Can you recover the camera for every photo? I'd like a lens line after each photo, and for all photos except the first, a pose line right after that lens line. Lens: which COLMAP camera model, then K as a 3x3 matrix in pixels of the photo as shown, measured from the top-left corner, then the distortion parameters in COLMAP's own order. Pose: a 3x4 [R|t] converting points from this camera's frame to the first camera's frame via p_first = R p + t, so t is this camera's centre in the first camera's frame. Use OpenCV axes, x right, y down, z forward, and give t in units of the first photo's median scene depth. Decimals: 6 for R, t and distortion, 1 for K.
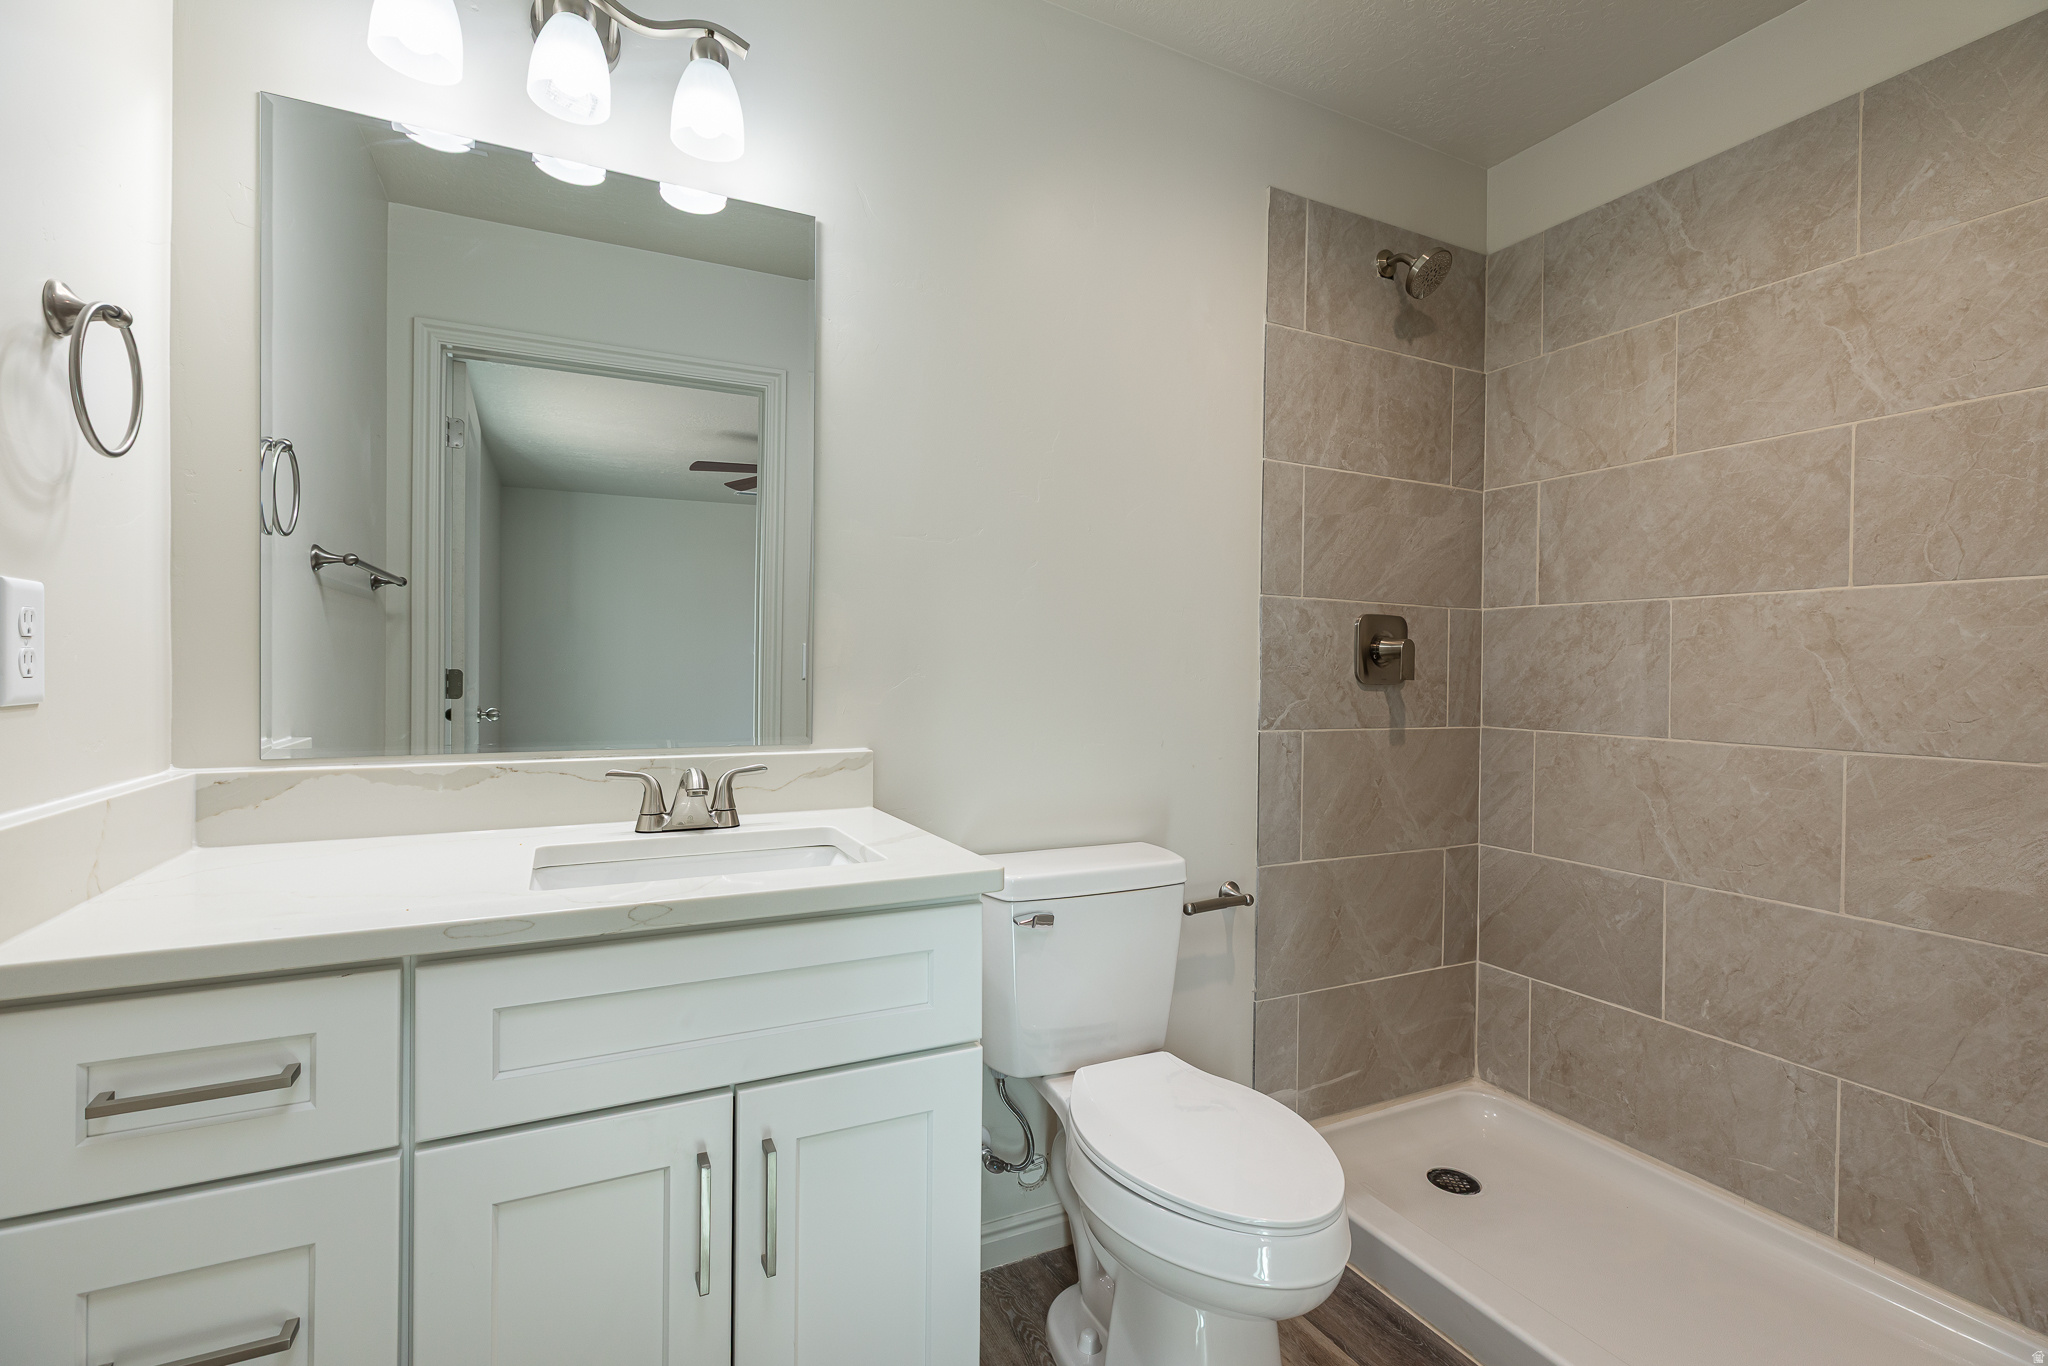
lens RADIAL K [[926.0, 0, 1020.2], [0, 926.0, 674.5], [0, 0, 1]] dist [0.003000, -0.000591]
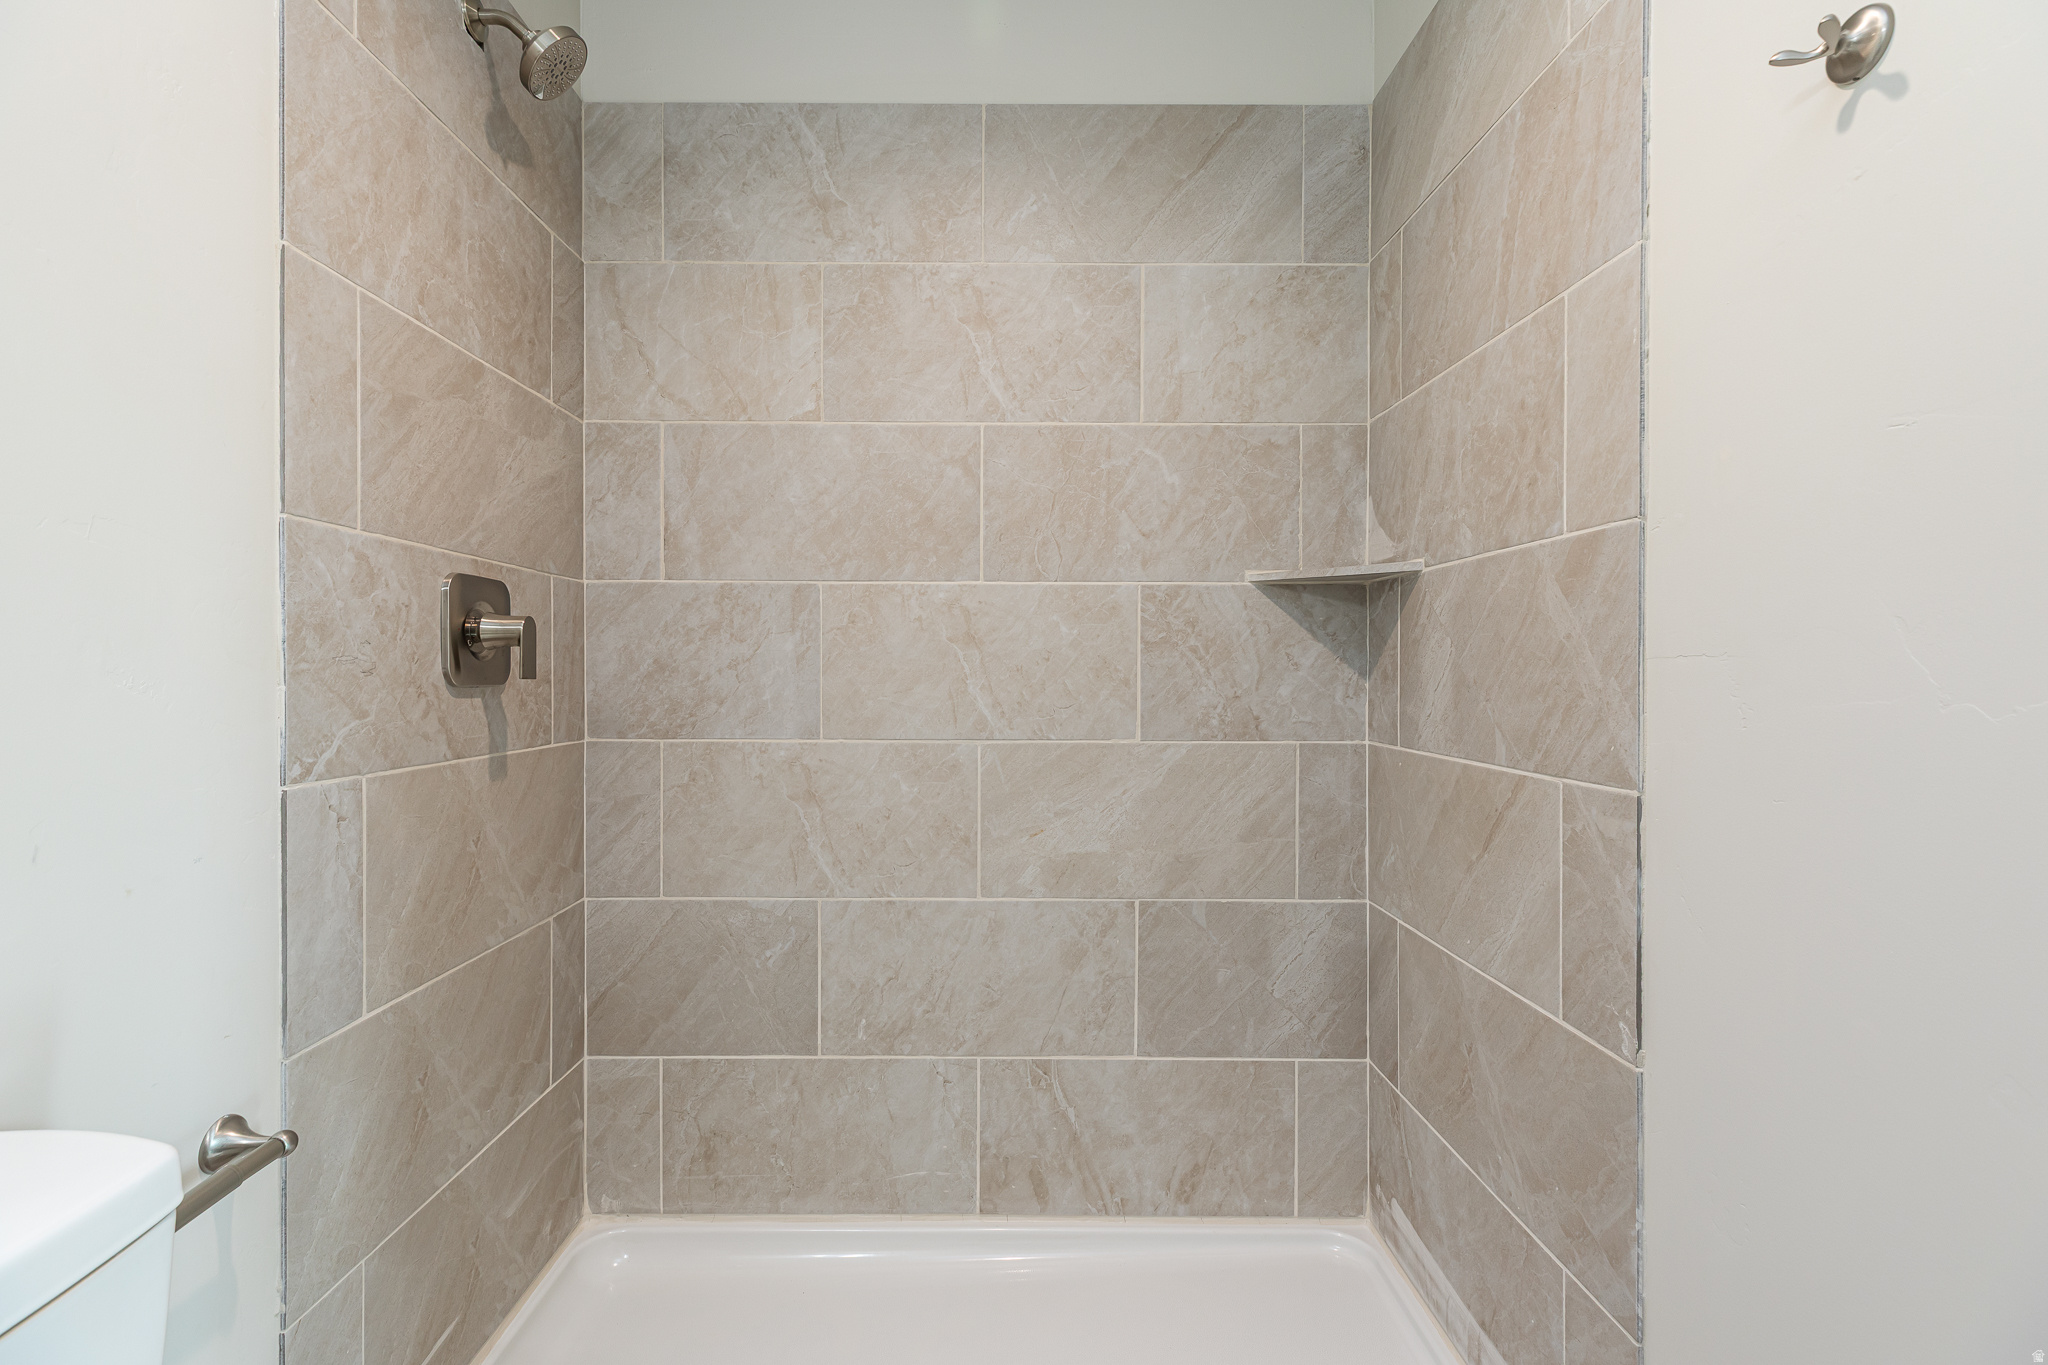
lens RADIAL K [[926.0, 0, 1020.2], [0, 926.0, 674.0], [0, 0, 1]] dist [0.003000, -0.000591]
pose [[0.445602, -0.014946, 0.895106, -0.010466], [0.007376, 0.999888, 0.013023, -0.003751], [-0.895201, 0.000799, 0.445663, 0.413515]]
